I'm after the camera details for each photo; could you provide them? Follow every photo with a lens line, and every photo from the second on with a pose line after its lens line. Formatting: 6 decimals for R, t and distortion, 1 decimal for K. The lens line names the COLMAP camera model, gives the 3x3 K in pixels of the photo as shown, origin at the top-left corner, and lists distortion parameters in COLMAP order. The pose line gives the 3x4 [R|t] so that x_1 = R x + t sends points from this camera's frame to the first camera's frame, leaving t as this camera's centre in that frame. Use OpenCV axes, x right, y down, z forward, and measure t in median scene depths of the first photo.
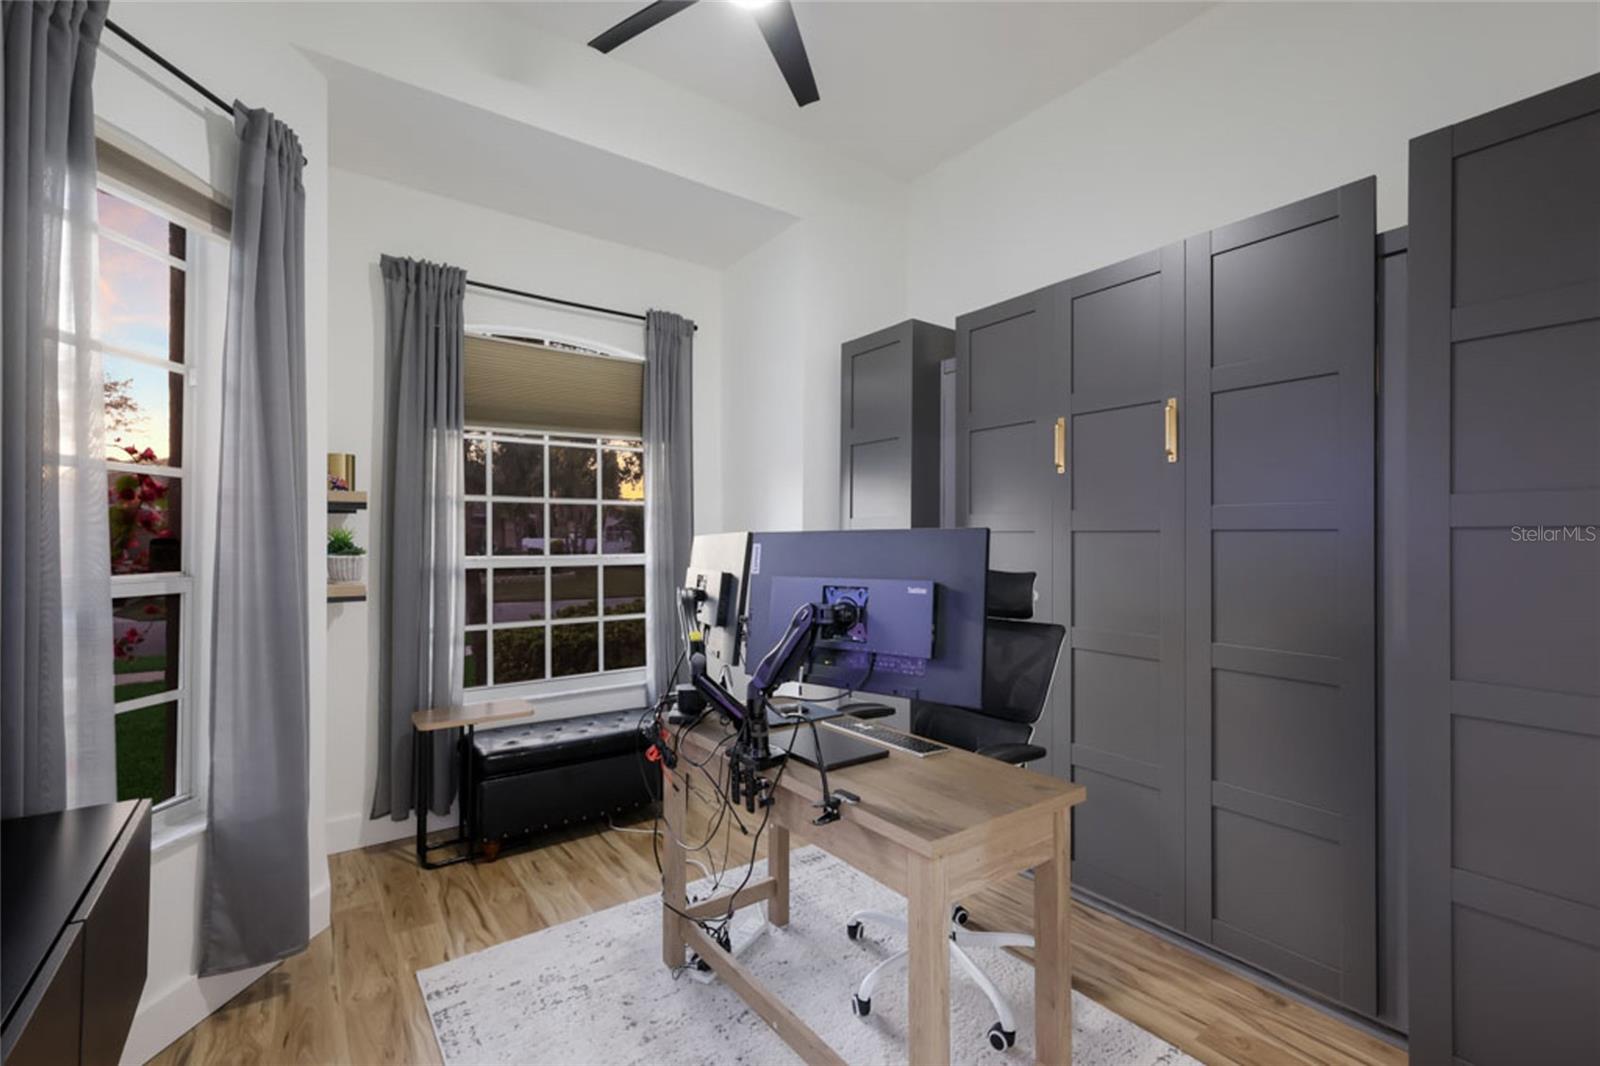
lens RADIAL K [[697.1, 0, 797.7], [0, 697.1, 530.8], [0, 0, 1]] dist [0.001778, 0.000123]
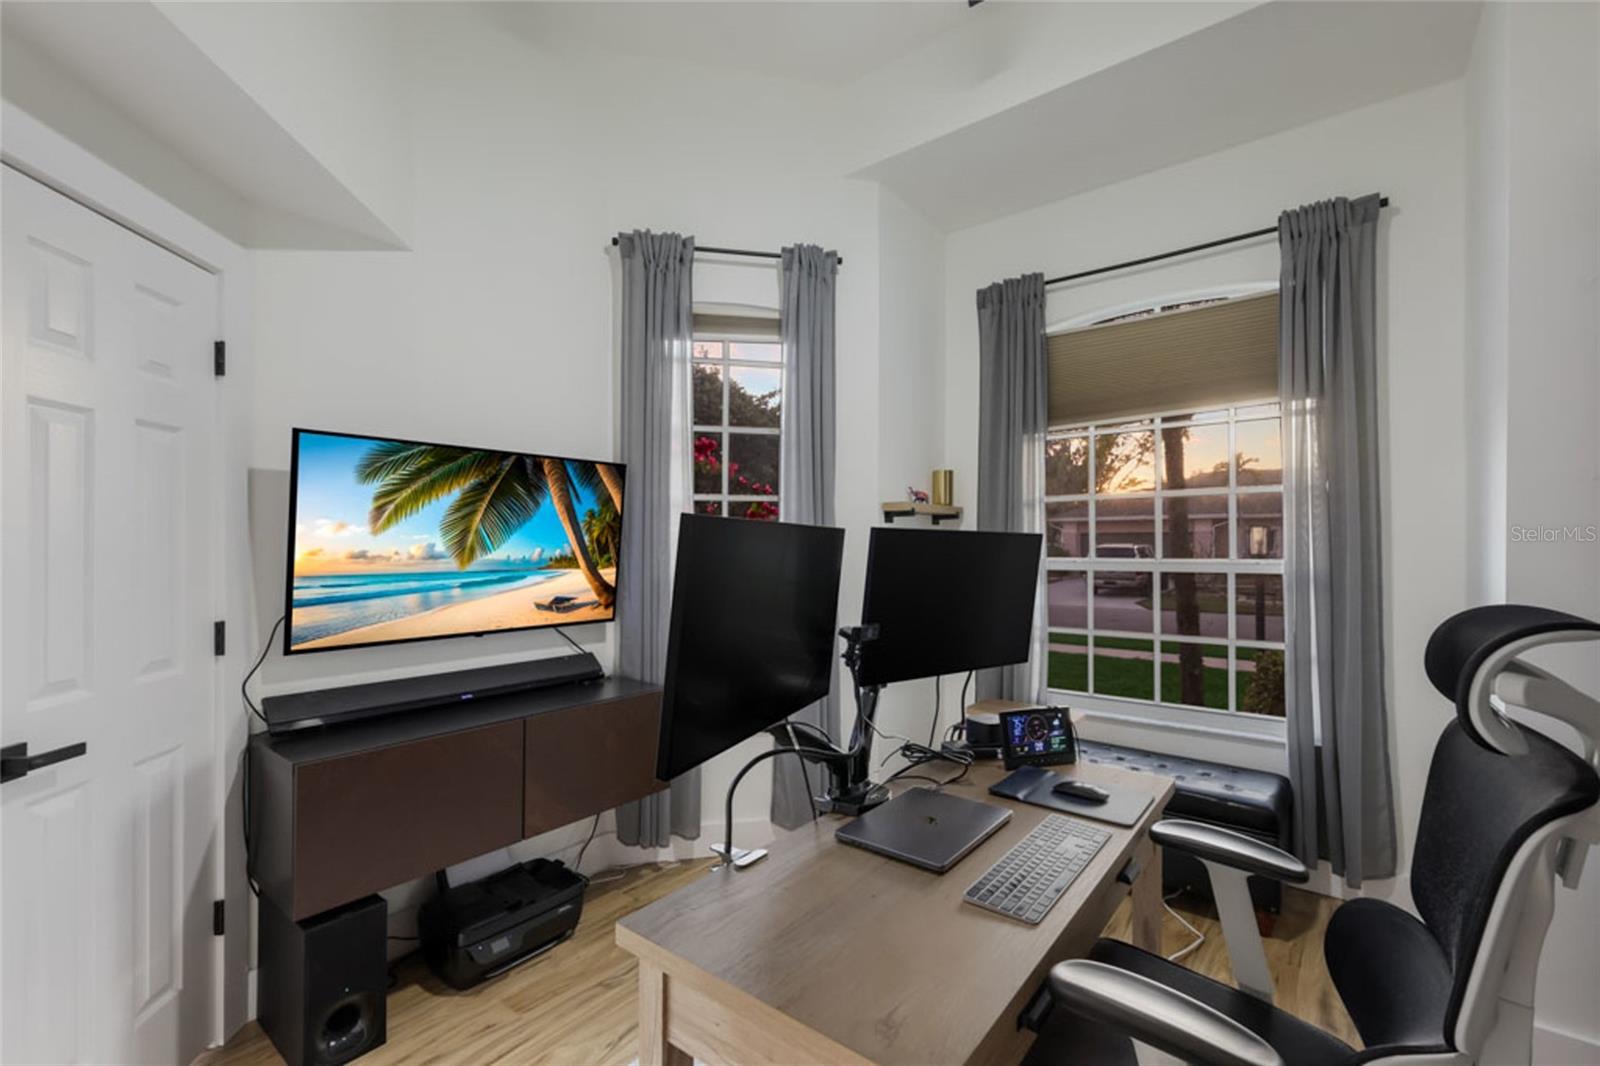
lens RADIAL K [[697.1, 0, 797.7], [0, 697.1, 530.8], [0, 0, 1]] dist [0.001778, 0.000123]
pose [[0.256914, -0.026608, -0.966068, 0.367913], [0.008648, 0.999644, -0.025233, 0.020611], [0.966396, -0.001872, 0.257053, 0.369799]]
